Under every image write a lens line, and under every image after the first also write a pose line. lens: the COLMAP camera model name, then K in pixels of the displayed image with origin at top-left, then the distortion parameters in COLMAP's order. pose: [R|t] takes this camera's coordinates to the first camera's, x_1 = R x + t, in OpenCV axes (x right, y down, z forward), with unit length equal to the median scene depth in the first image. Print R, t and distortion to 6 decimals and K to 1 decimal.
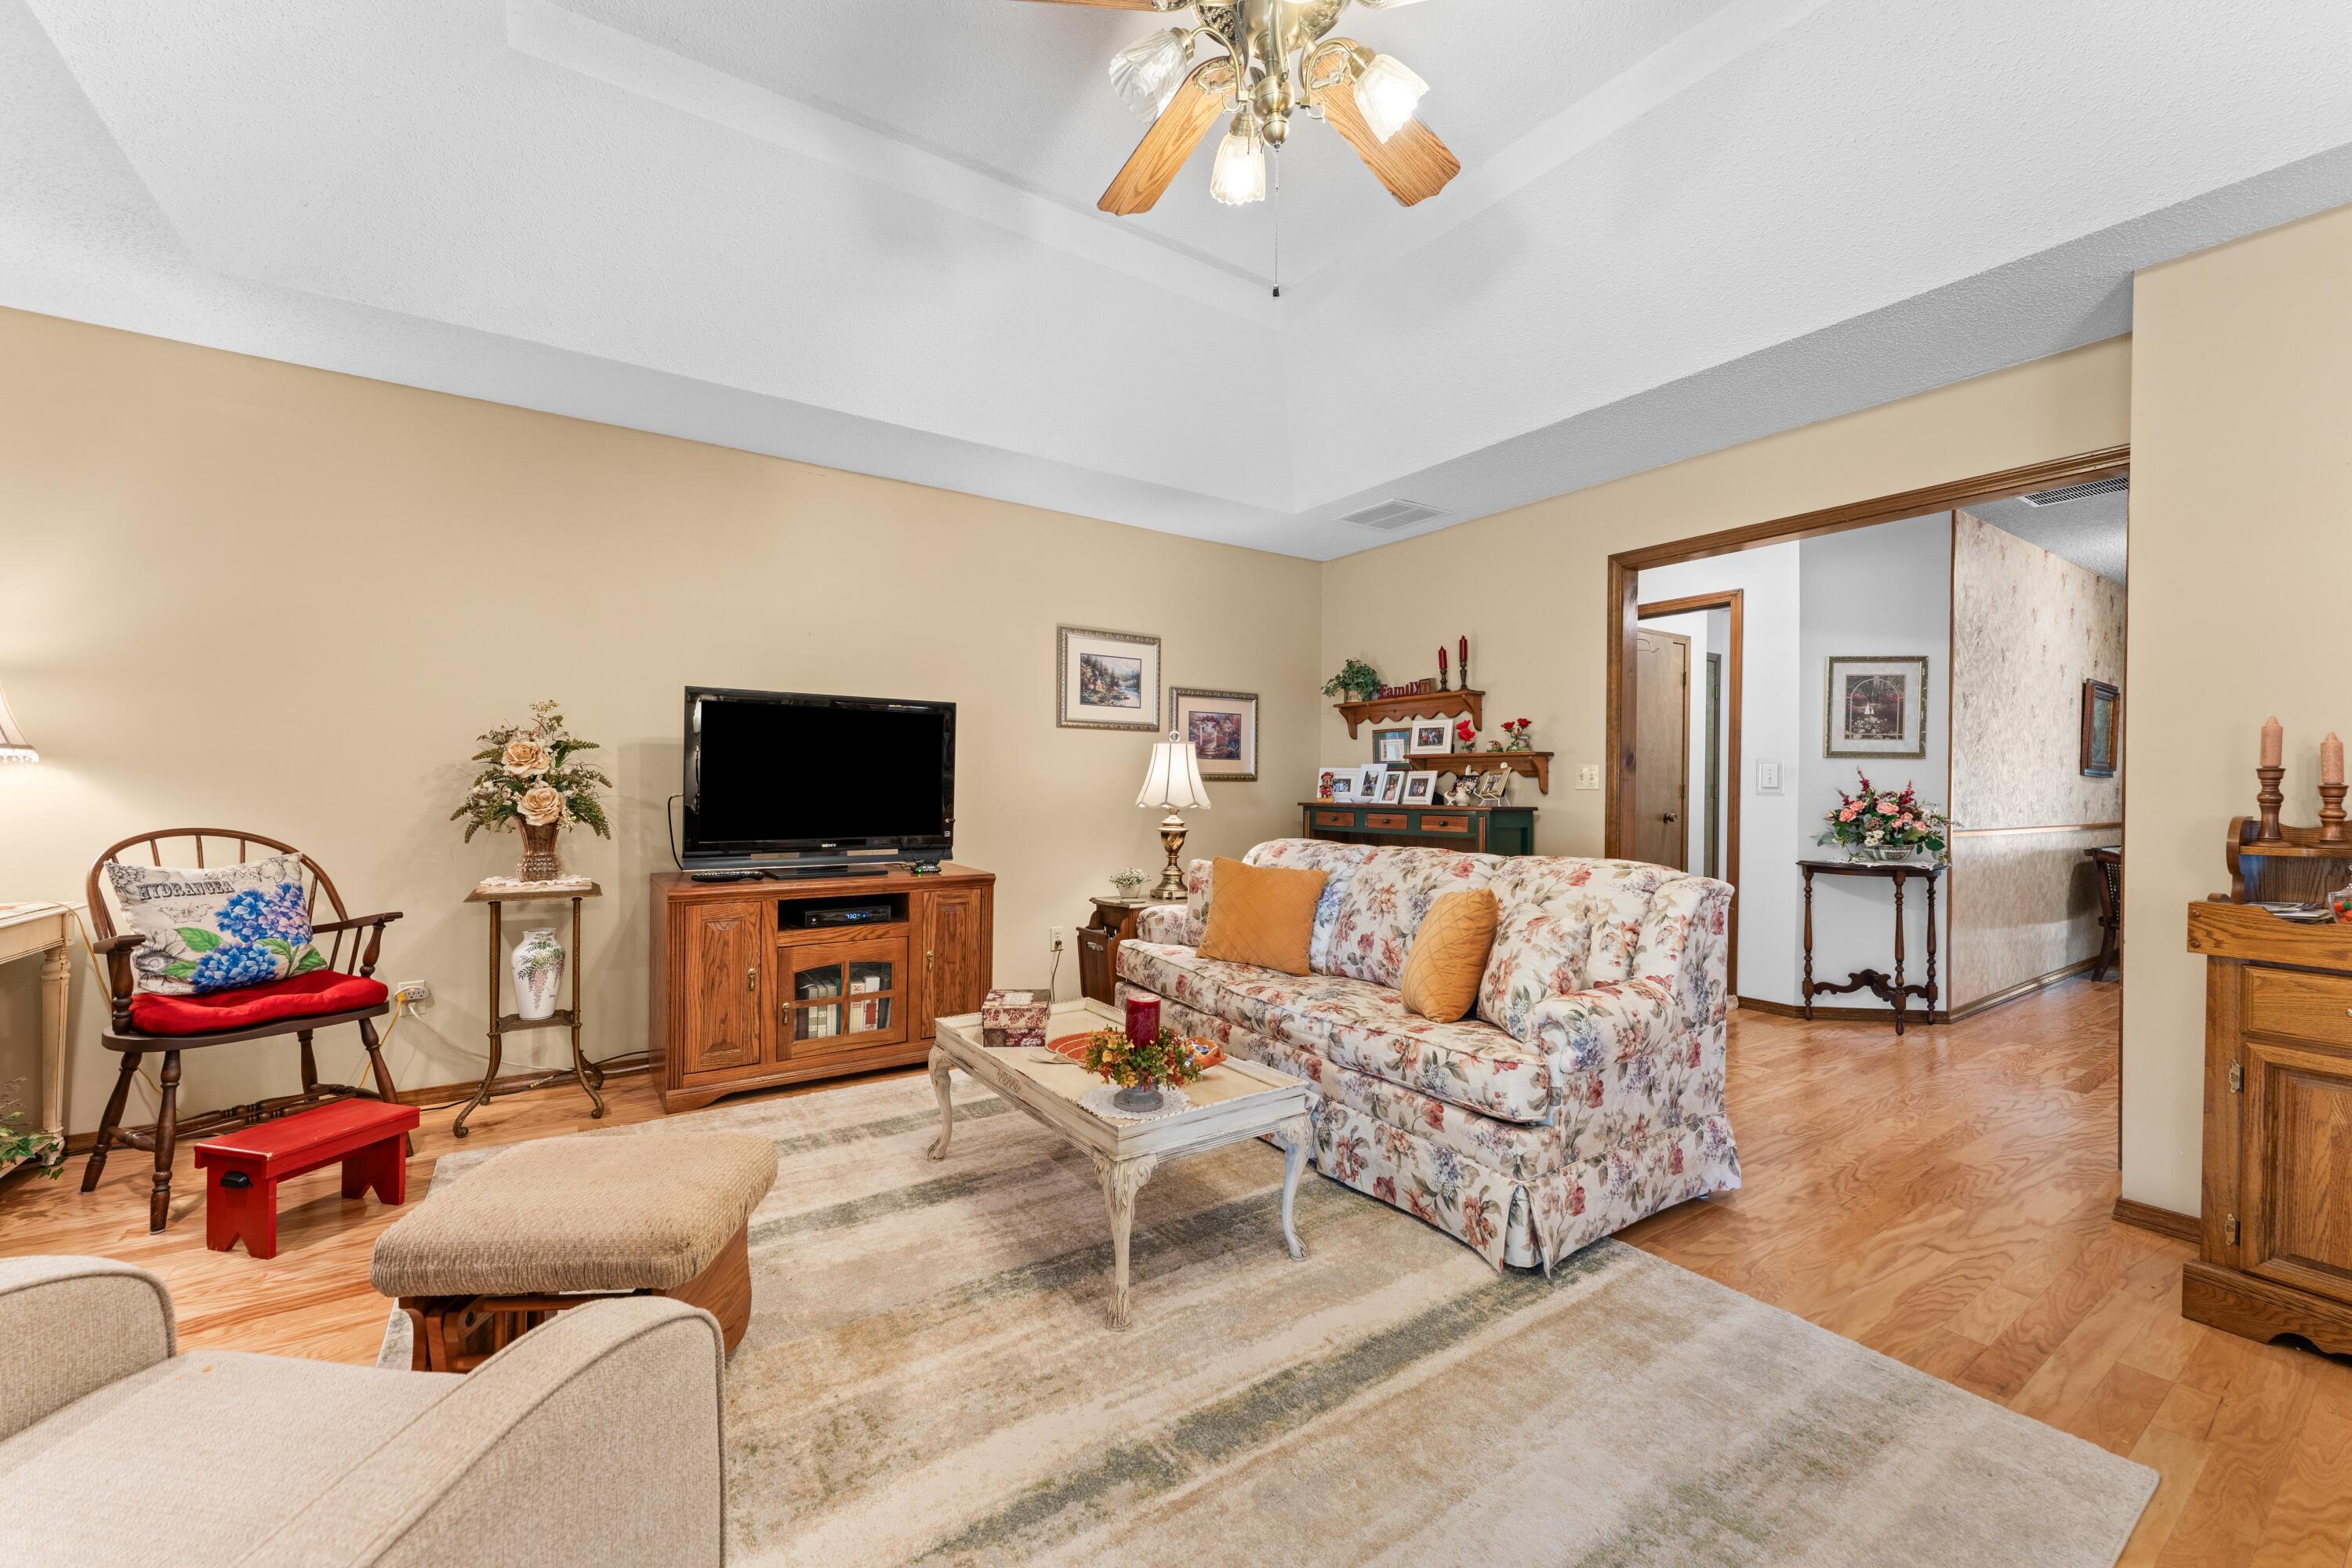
lens RADIAL K [[937.2, 0, 1175.8], [0, 937.2, 789.1], [0, 0, 1]] dist [0.000195, -0.000095]
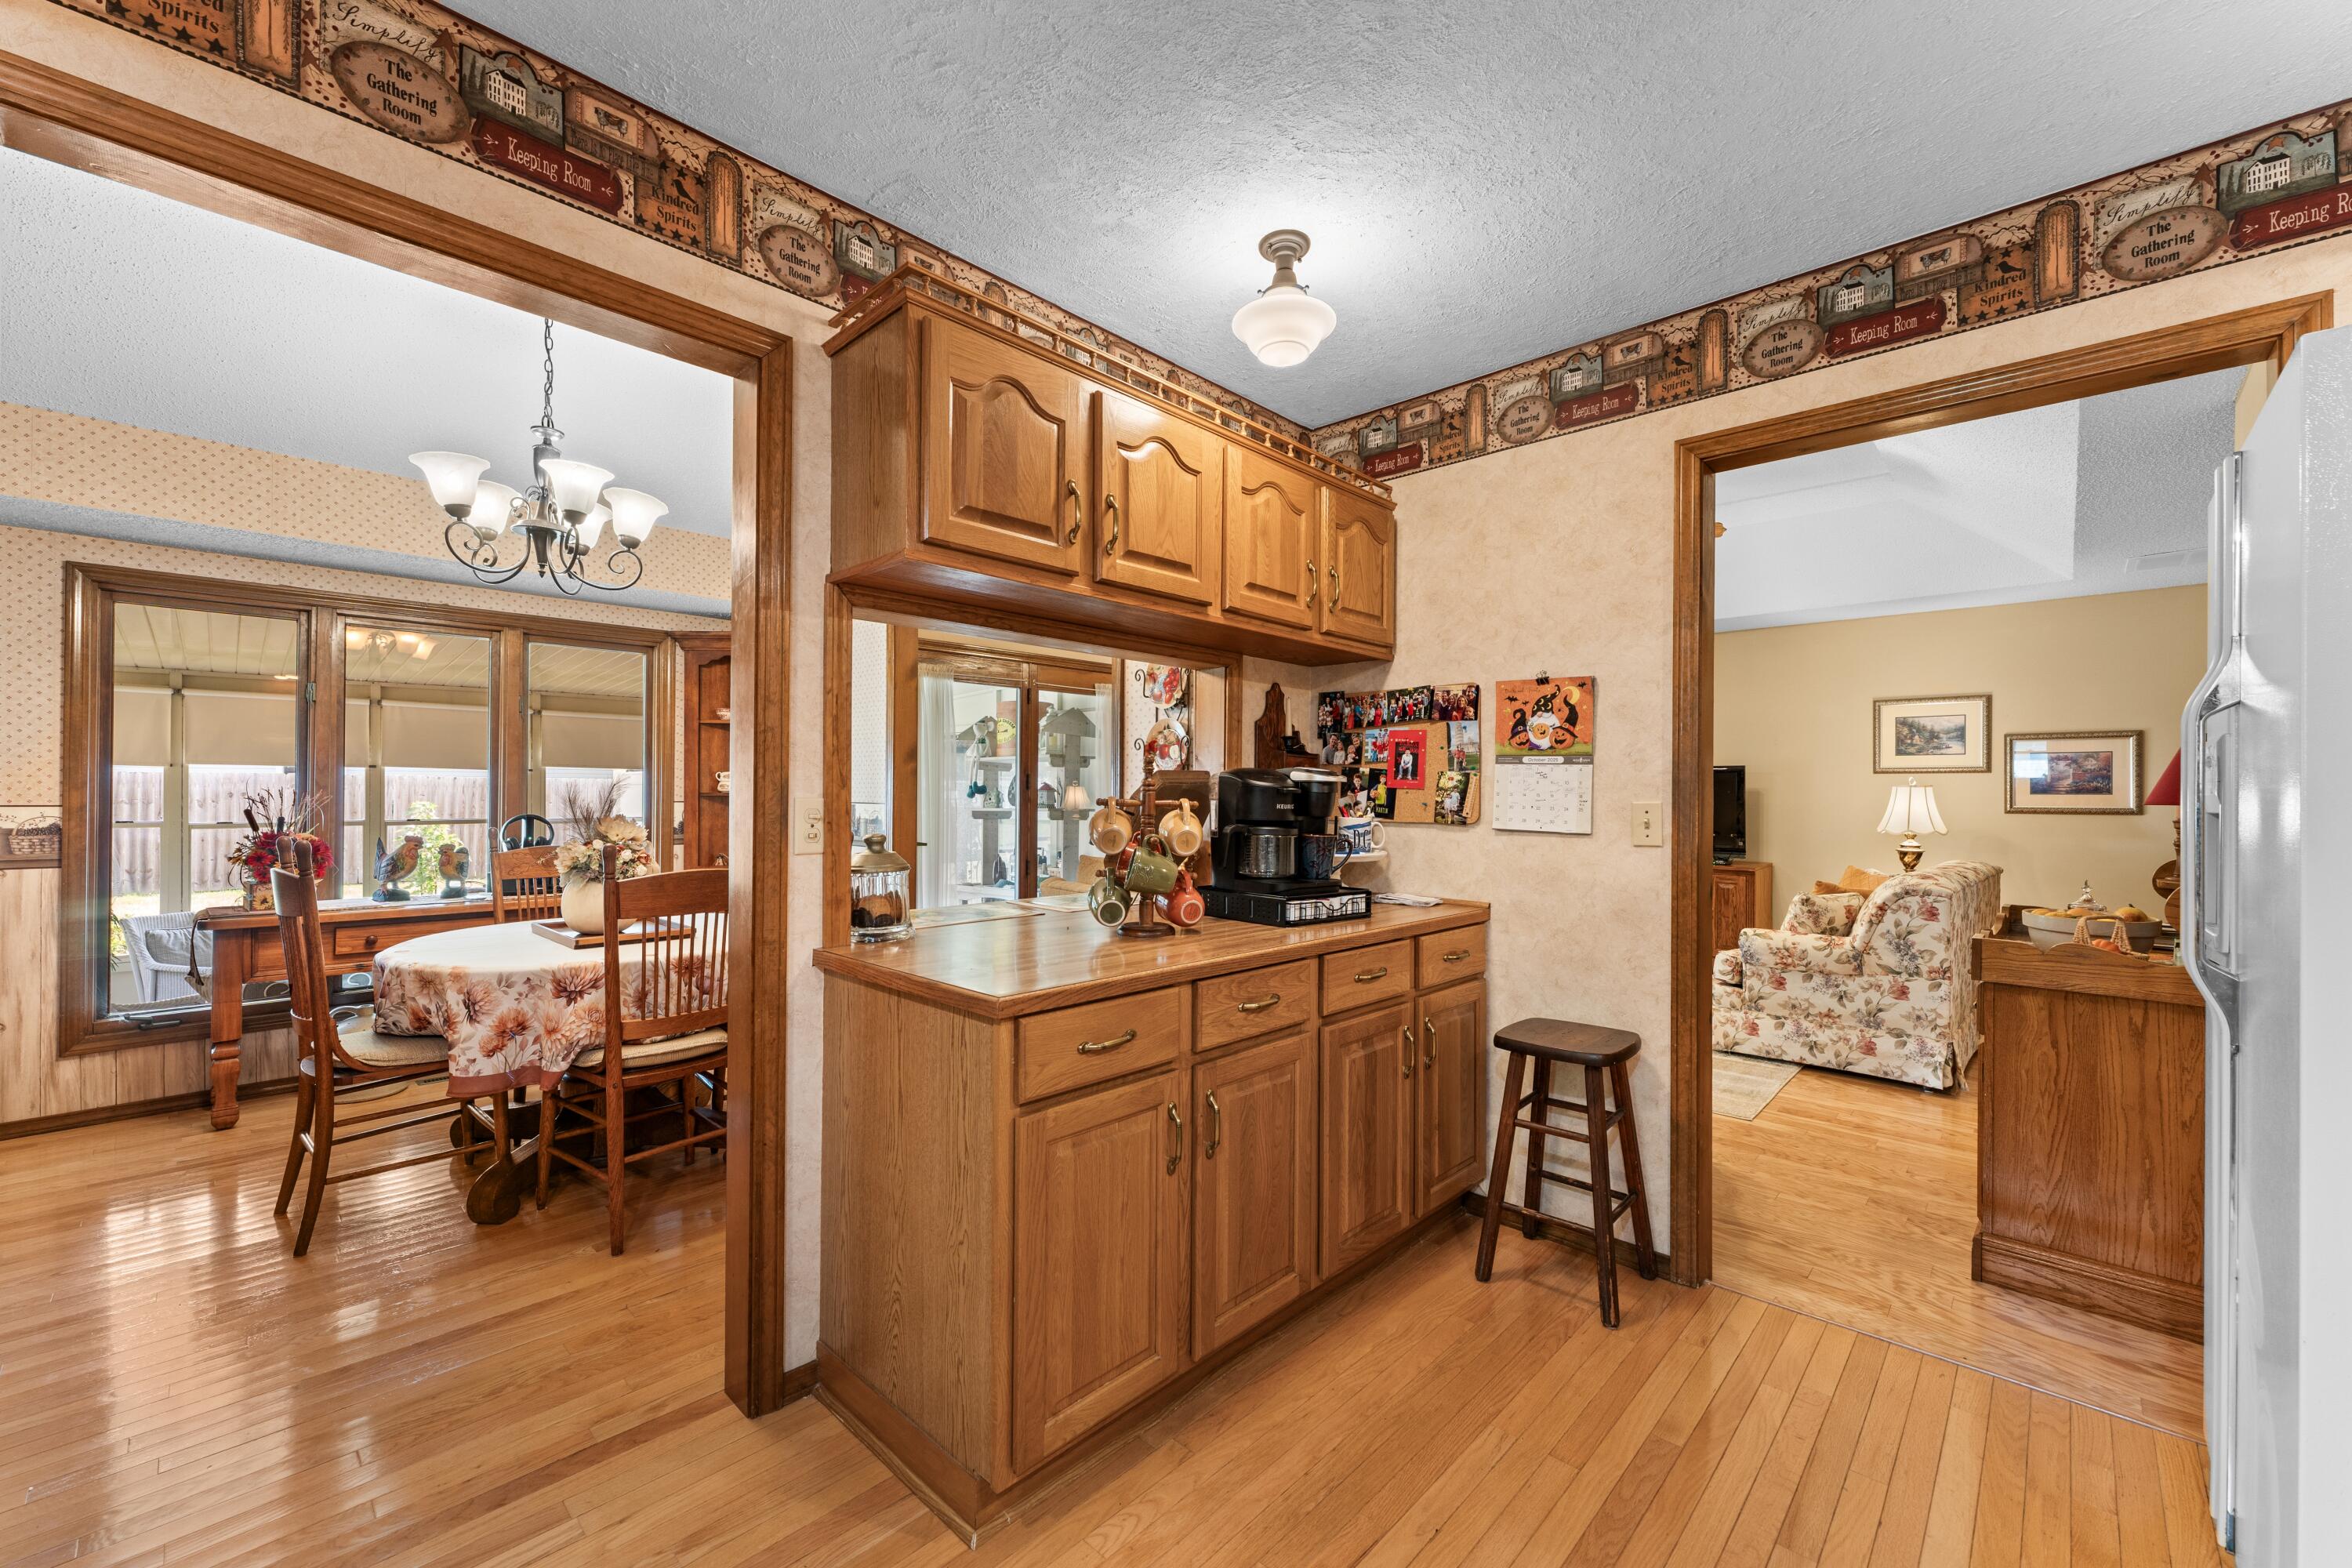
lens RADIAL K [[937.2, 0, 1172.7], [0, 937.2, 783.6], [0, 0, 1]] dist [0.000195, -0.000095]
pose [[0.207386, -0.011709, -0.978189, 0.980384], [-0.004828, 0.999904, -0.012993, -0.027316], [0.978247, 0.007418, 0.207309, -0.286755]]
